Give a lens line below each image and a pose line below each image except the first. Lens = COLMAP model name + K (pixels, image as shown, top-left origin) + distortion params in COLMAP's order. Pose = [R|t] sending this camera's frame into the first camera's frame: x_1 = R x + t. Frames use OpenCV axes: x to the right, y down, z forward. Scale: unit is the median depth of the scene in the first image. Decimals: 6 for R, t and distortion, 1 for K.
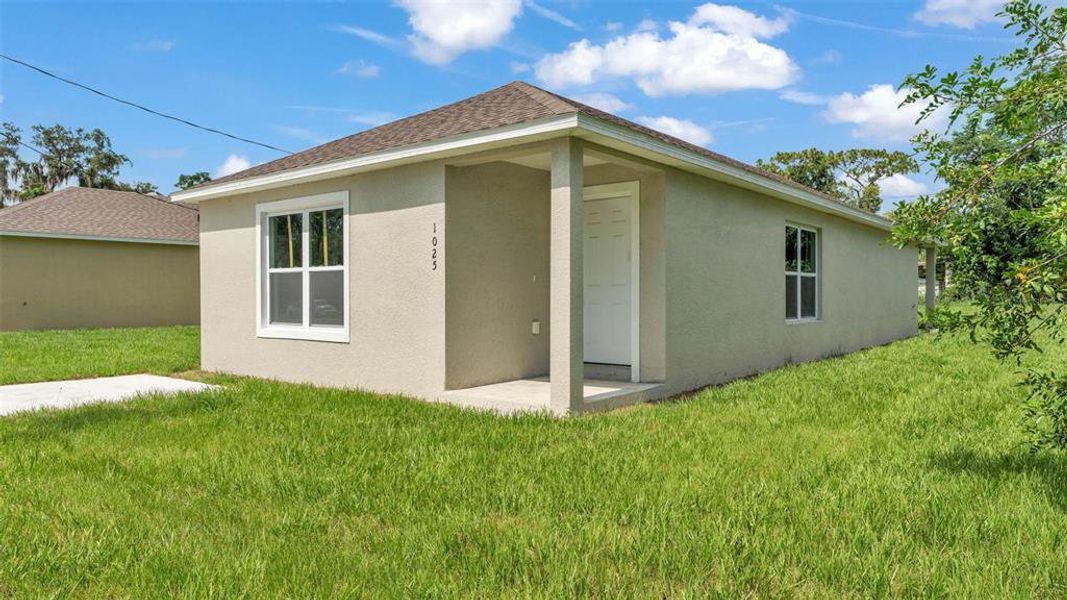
lens RADIAL K [[703.0, 0, 534.1], [0, 703.0, 293.5], [0, 0, 1]] dist [-0.003069, 0.000224]
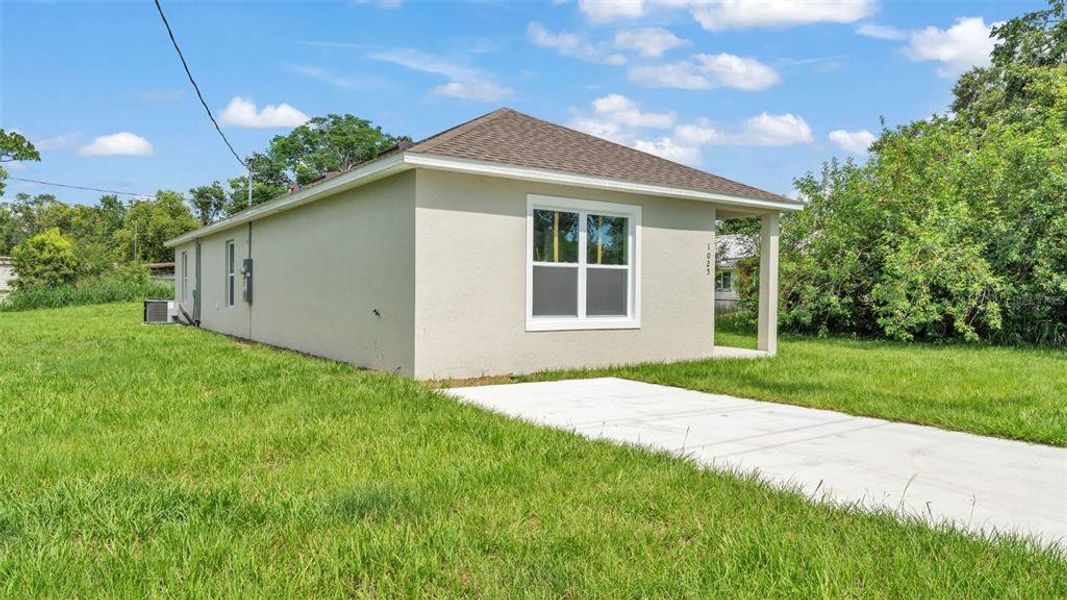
lens RADIAL K [[703.0, 0, 534.4], [0, 703.0, 303.7], [0, 0, 1]] dist [-0.003069, 0.000224]
pose [[0.285187, -0.006169, 0.958452, -1.402222], [-0.008850, 0.999920, 0.009069, 0.015964], [-0.958431, -0.011069, 0.285109, 0.757384]]
